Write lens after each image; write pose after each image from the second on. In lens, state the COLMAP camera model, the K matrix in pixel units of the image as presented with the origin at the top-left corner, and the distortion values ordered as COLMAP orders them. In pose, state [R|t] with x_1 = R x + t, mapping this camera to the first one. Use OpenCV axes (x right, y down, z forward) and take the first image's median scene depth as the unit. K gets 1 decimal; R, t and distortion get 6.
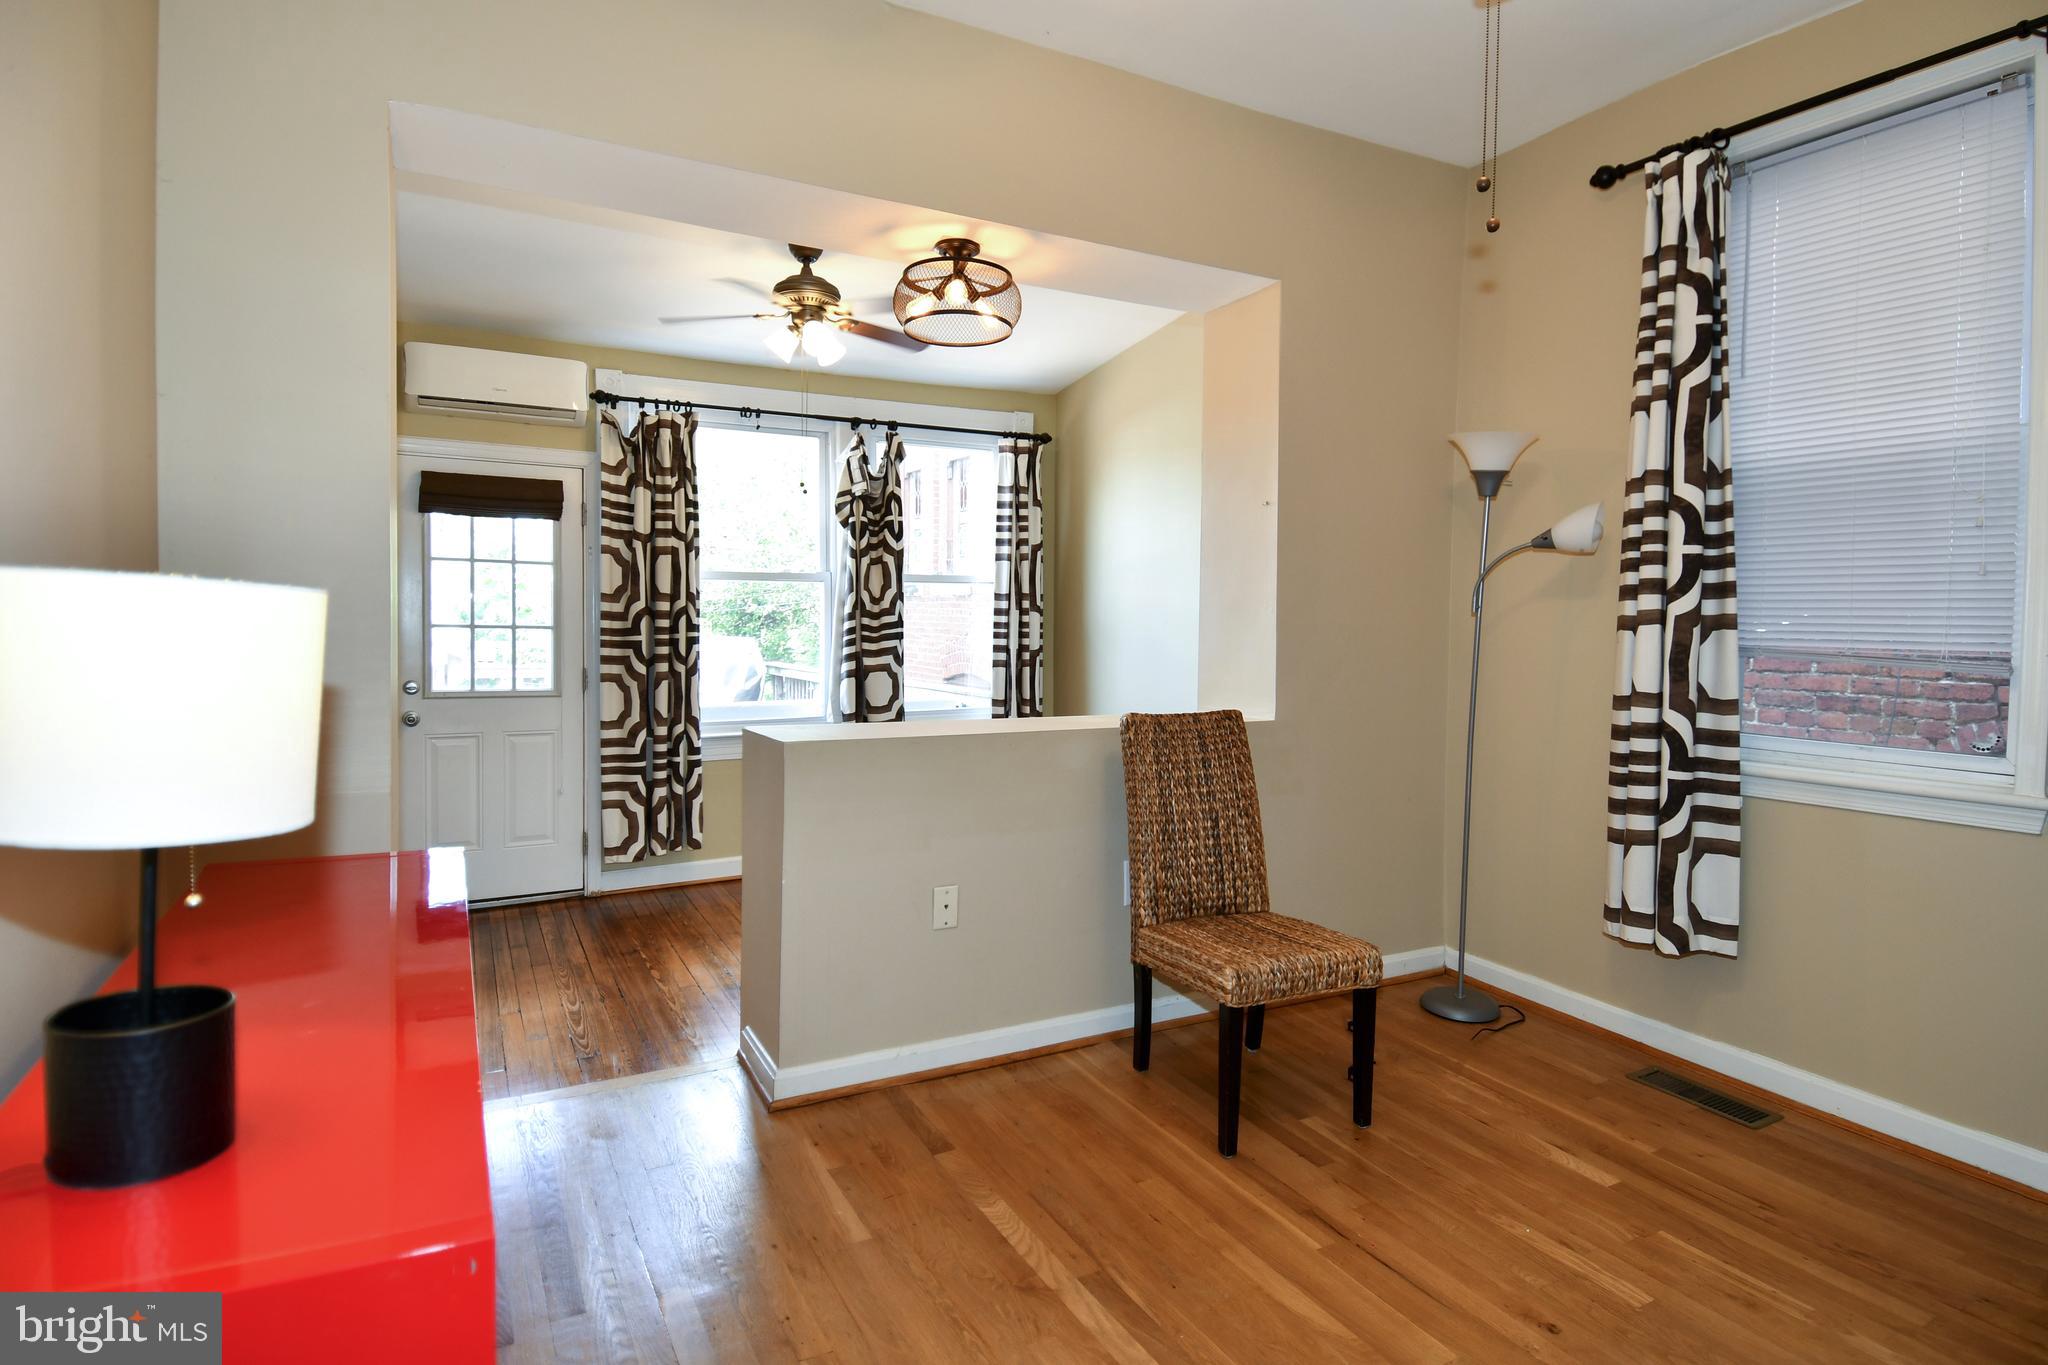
lens RADIAL K [[1120.6, 0, 1024.1], [0, 1120.6, 665.5], [0, 0, 1]] dist [0.033595, -0.032573]
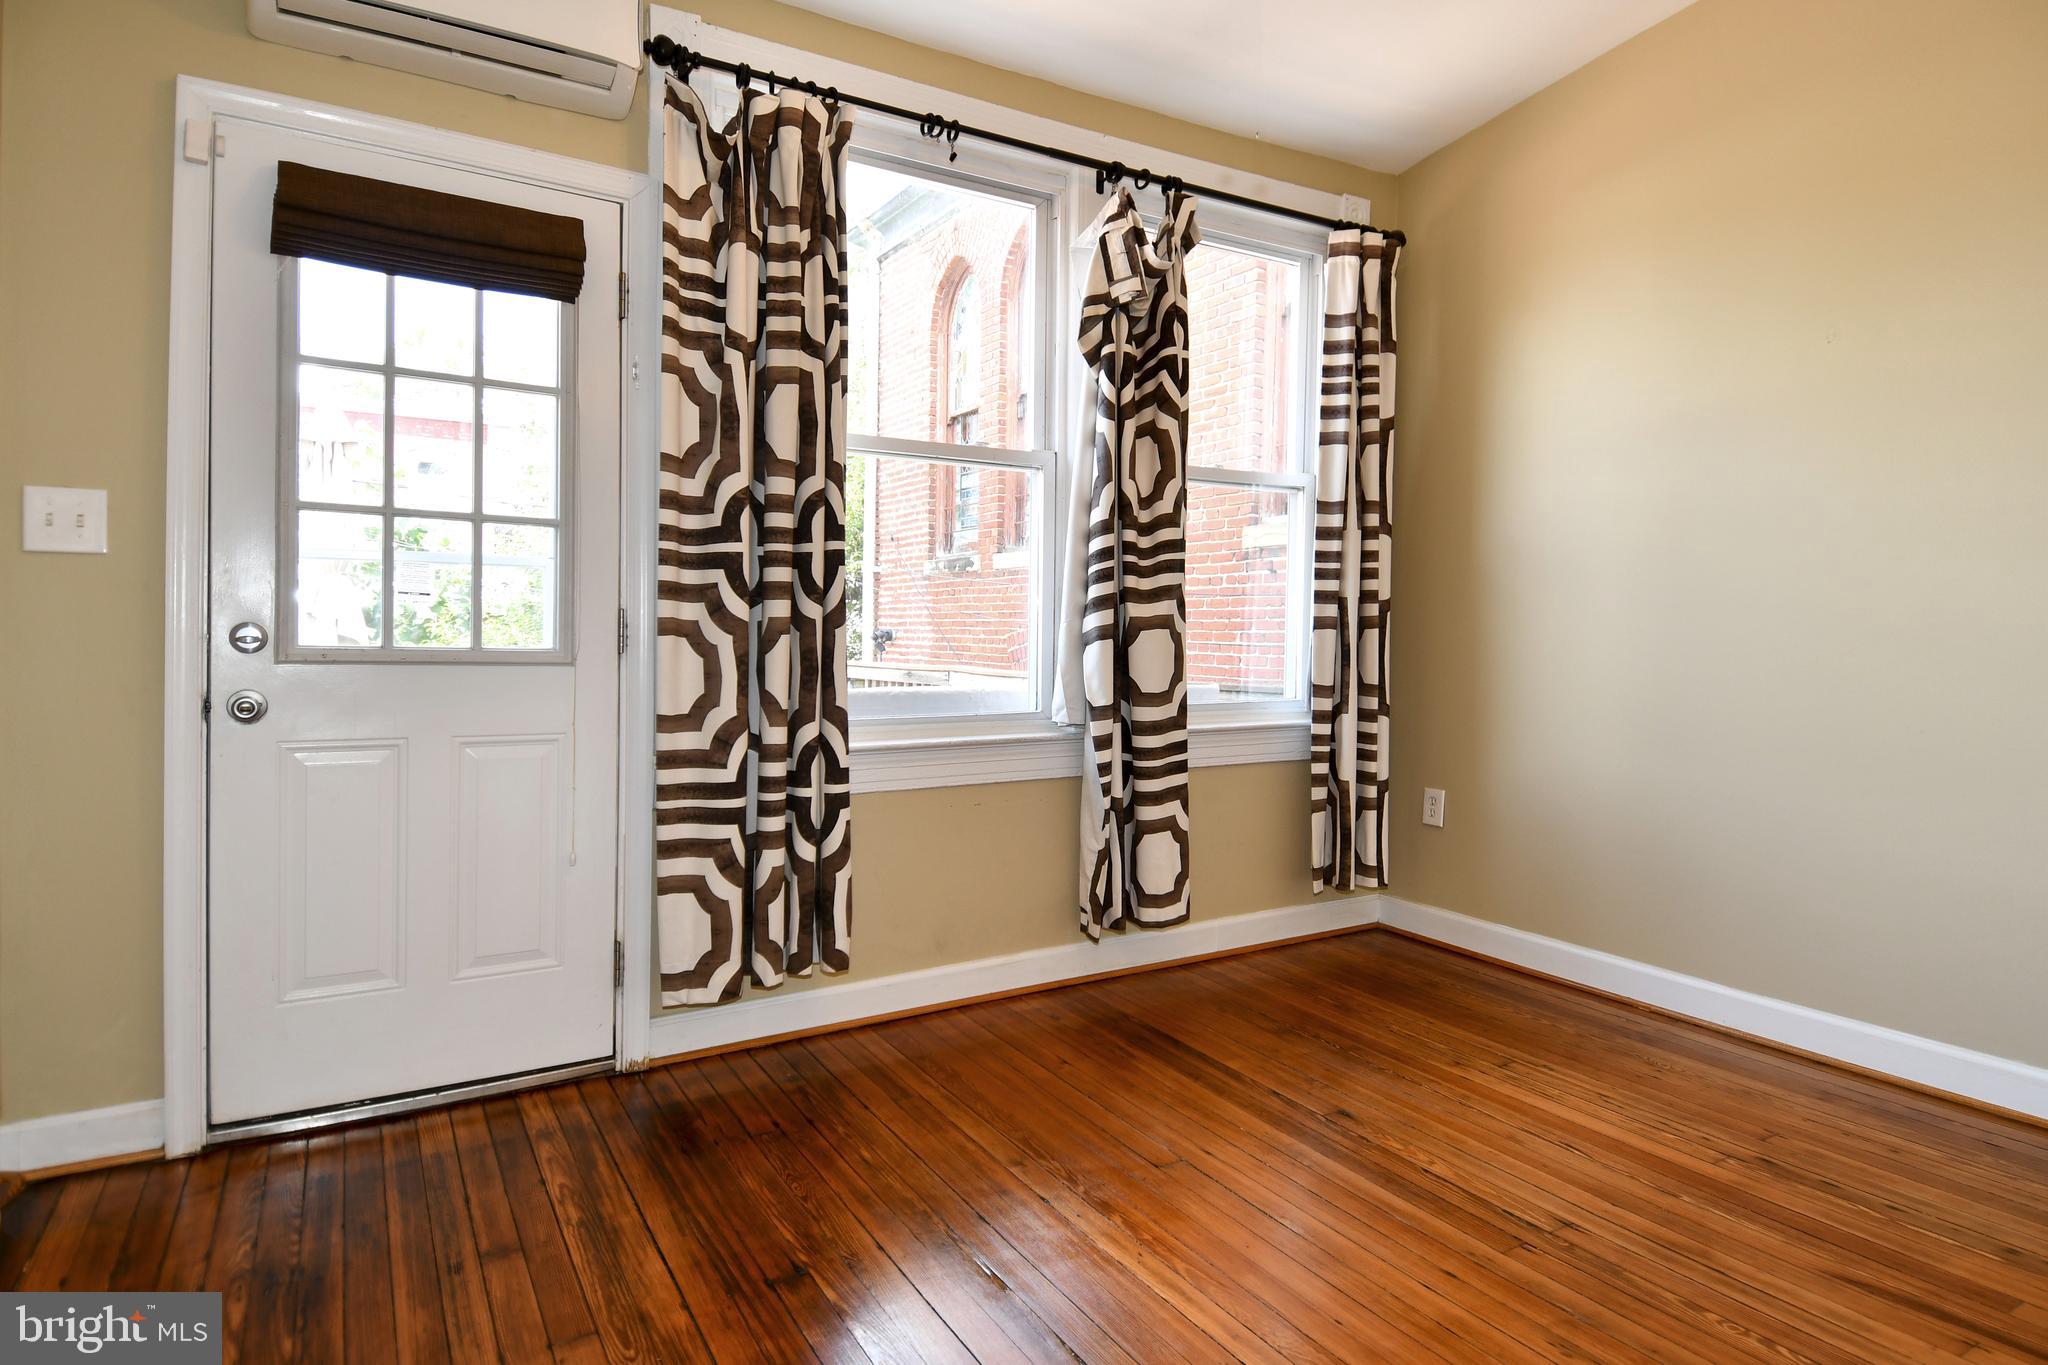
lens RADIAL K [[1120.6, 0, 1018.2], [0, 1120.6, 671.7], [0, 0, 1]] dist [0.033595, -0.032573]
pose [[0.997556, 0.007662, 0.069455, -0.248866], [-0.007300, 0.999958, -0.005469, 0.031449], [-0.069494, 0.004949, 0.997570, 0.491706]]
